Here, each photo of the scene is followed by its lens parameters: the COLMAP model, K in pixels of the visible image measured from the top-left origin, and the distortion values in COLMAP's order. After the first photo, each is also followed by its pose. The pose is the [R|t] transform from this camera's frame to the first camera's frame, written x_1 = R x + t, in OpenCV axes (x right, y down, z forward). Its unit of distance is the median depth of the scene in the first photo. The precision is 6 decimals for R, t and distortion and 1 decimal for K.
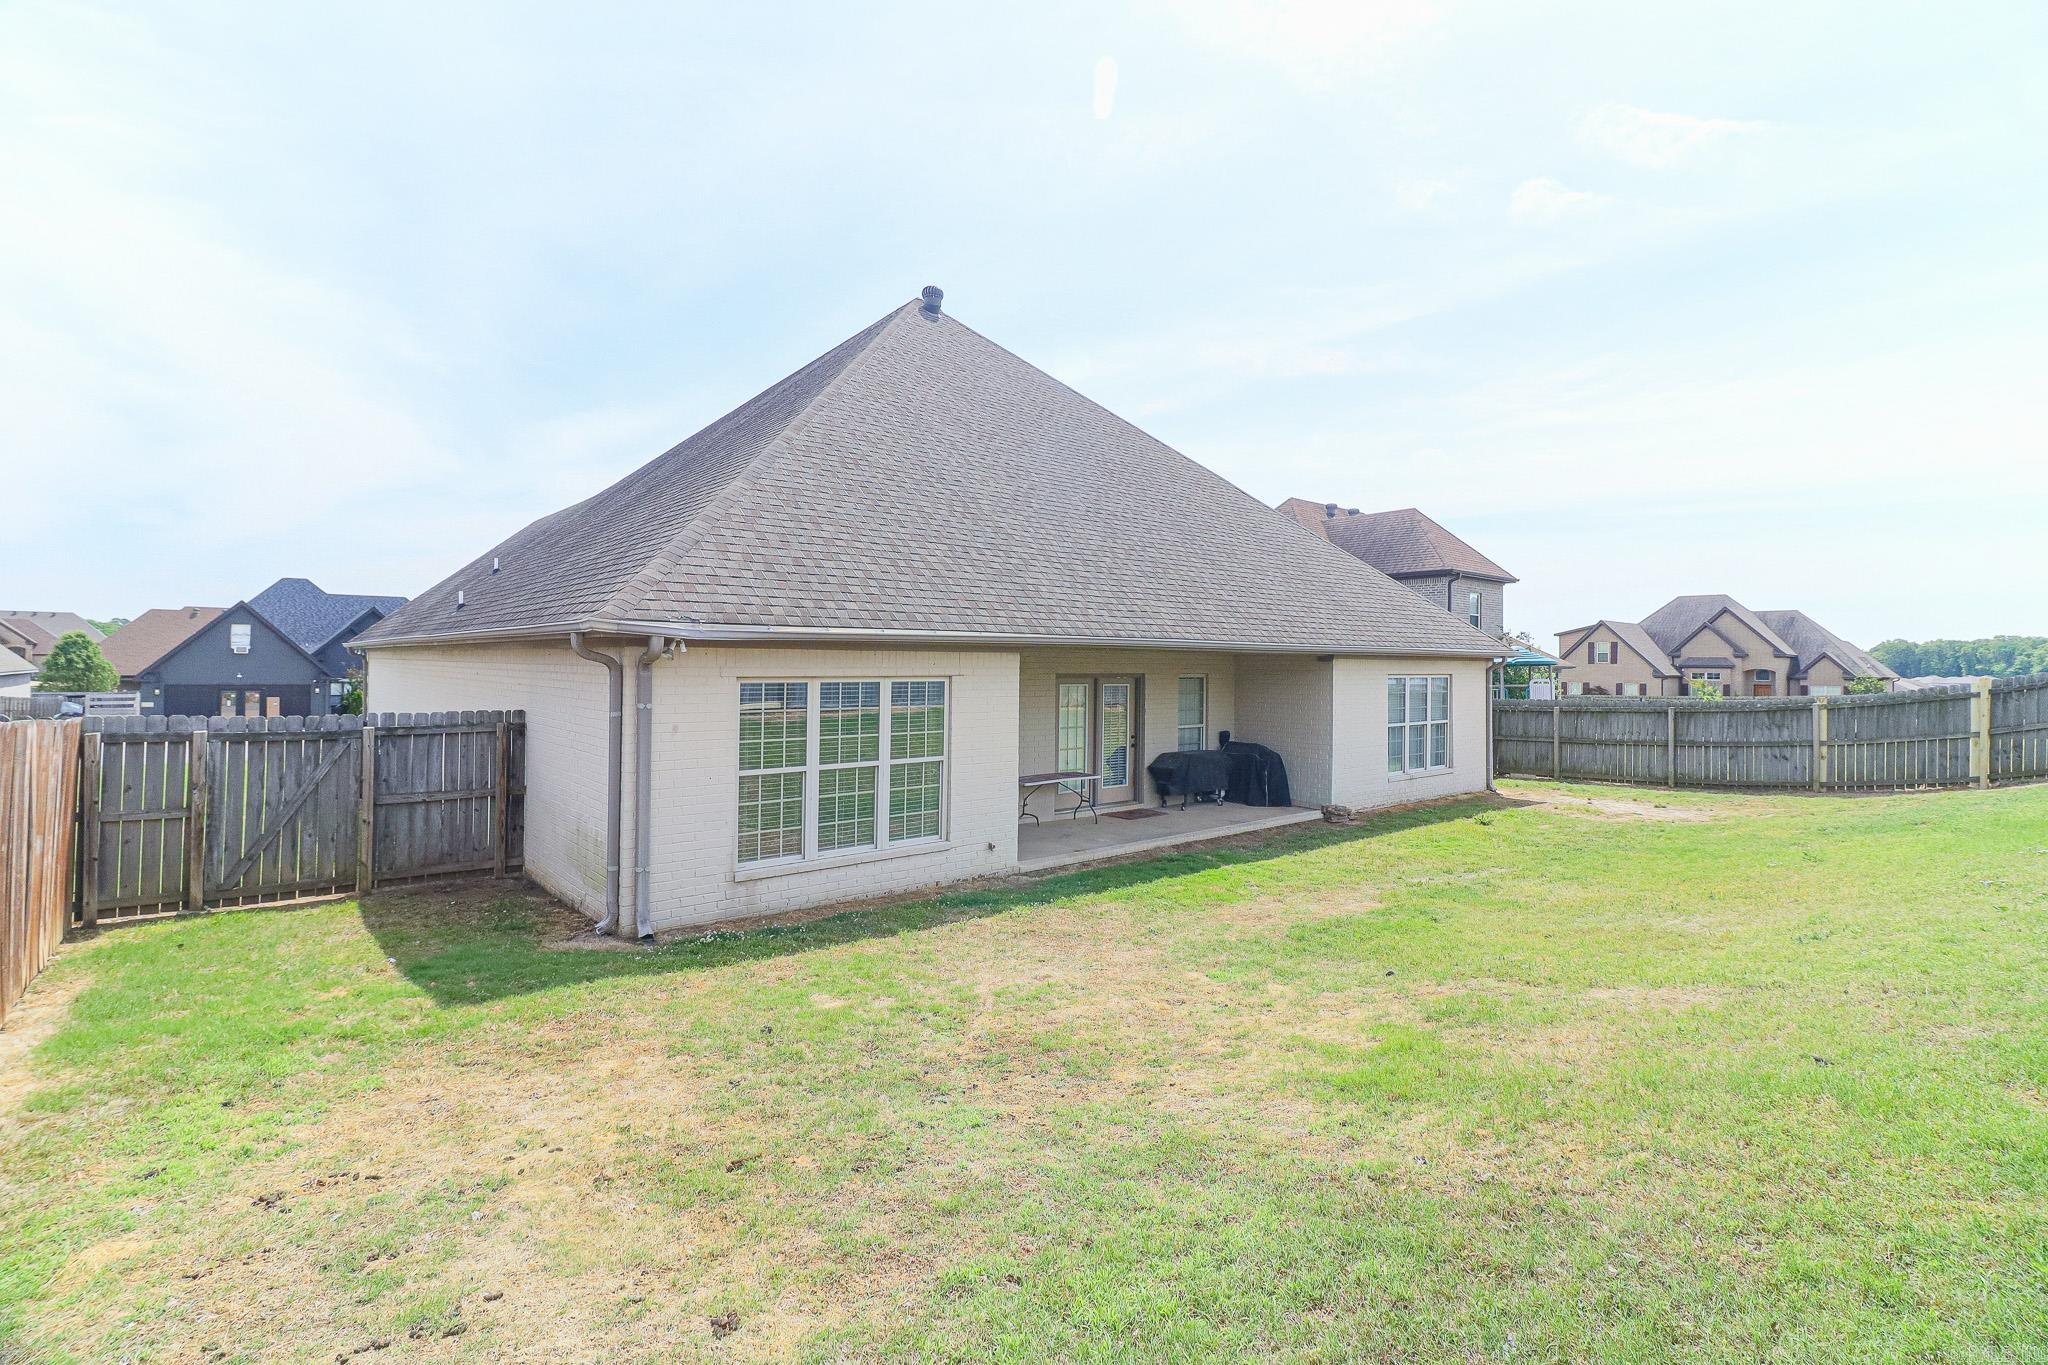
lens RADIAL K [[981.5, 0, 1015.3], [0, 981.5, 672.7], [0, 0, 1]] dist [0.005829, -0.000851]
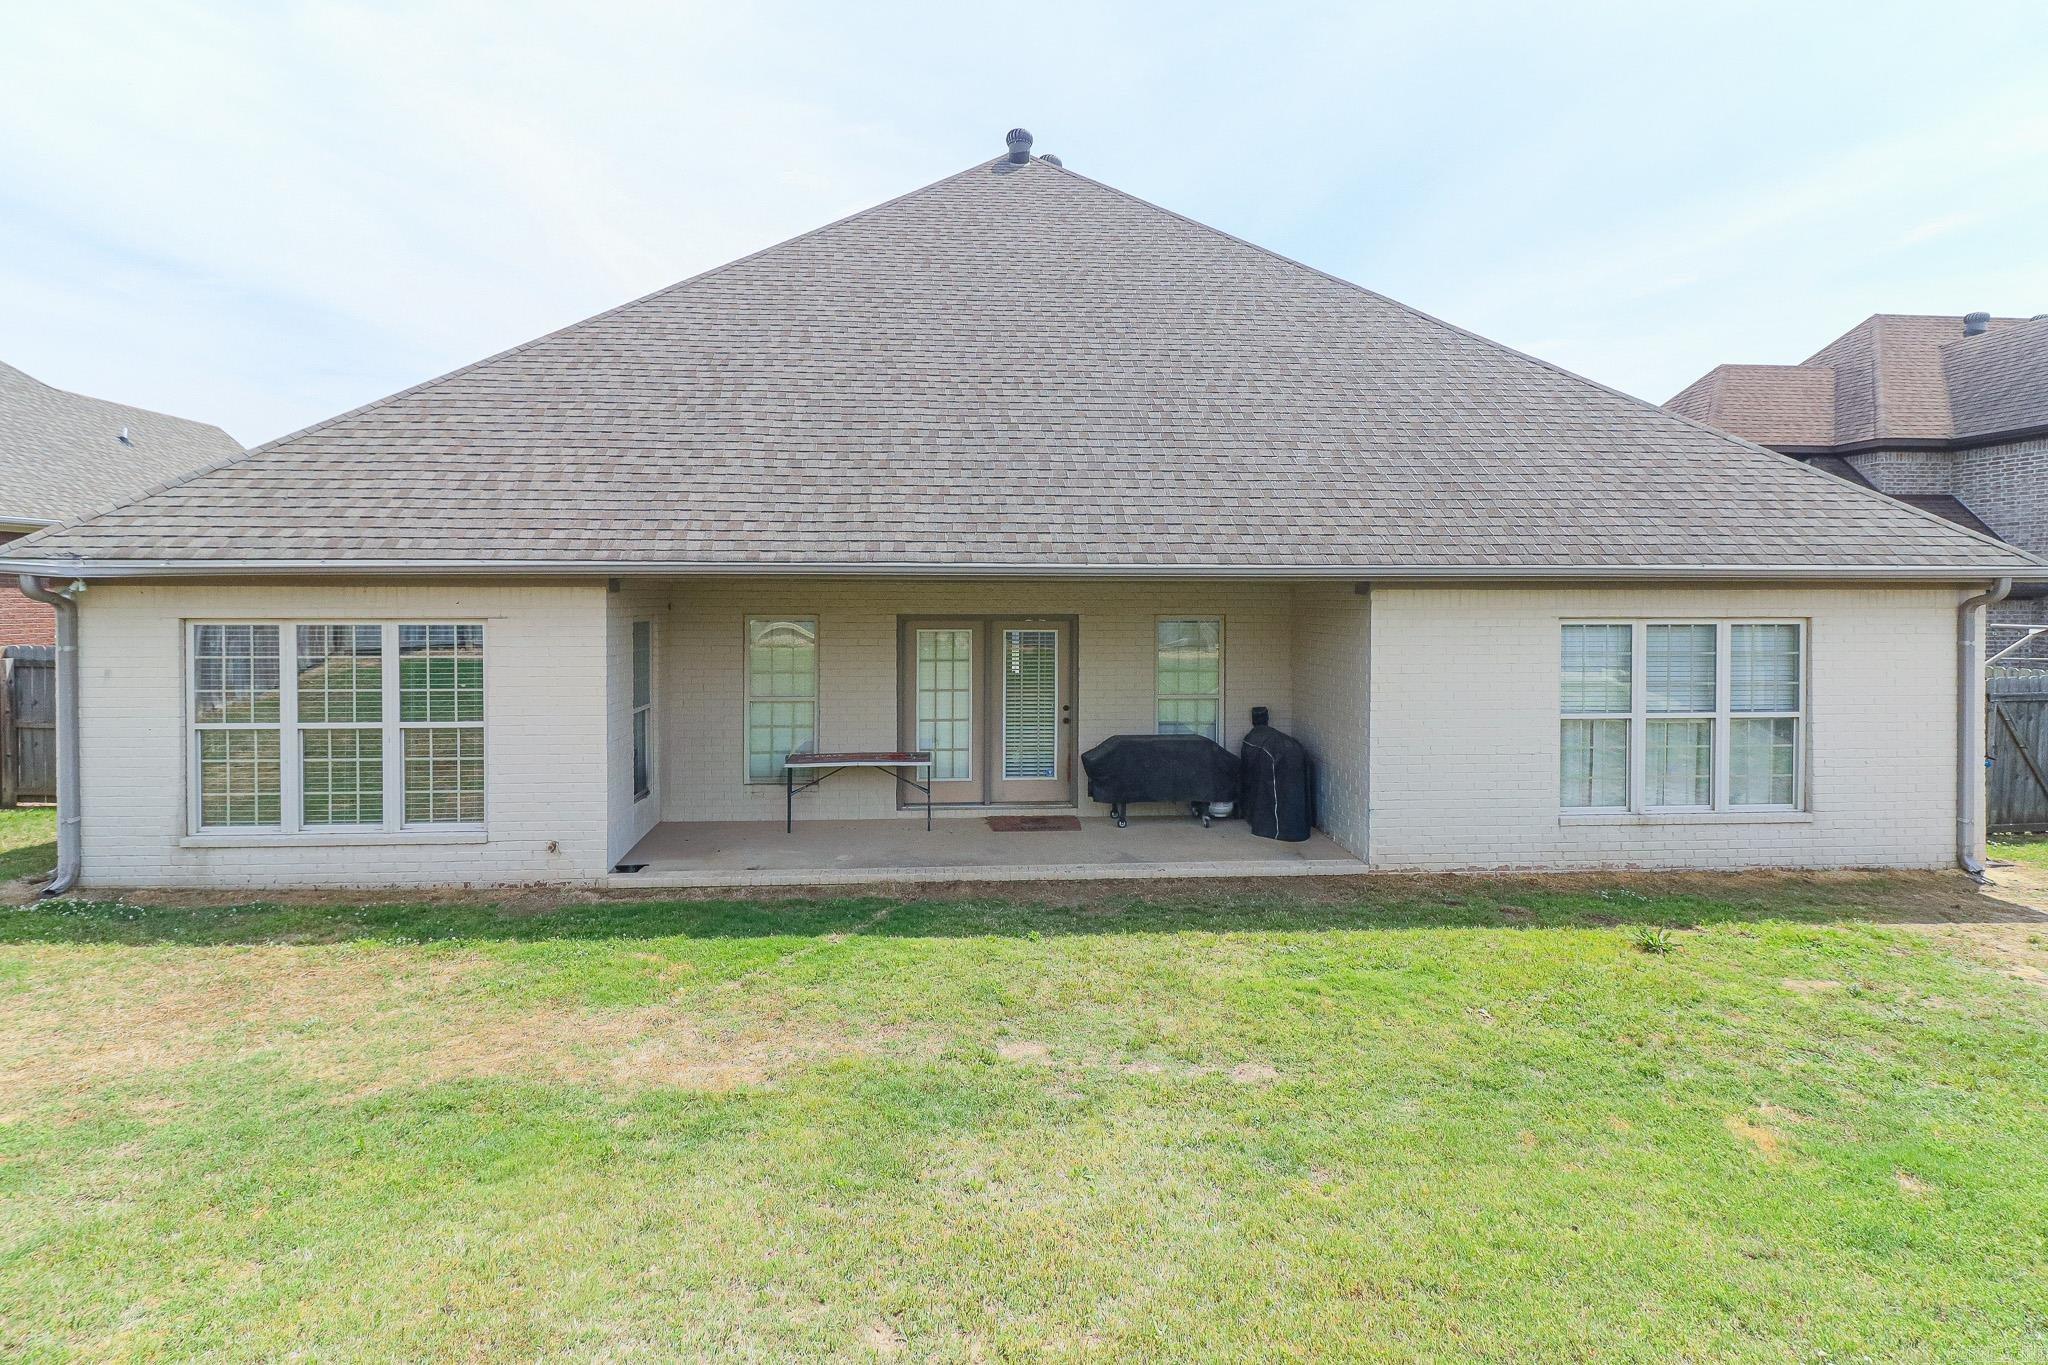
lens RADIAL K [[981.5, 0, 1041.0], [0, 981.5, 620.0], [0, 0, 1]] dist [0.005829, -0.000851]
pose [[0.786533, 0.006517, -0.617514, 0.748697], [-0.000372, 0.999949, 0.010079, -0.003182], [0.617548, -0.007698, 0.786496, 0.659617]]
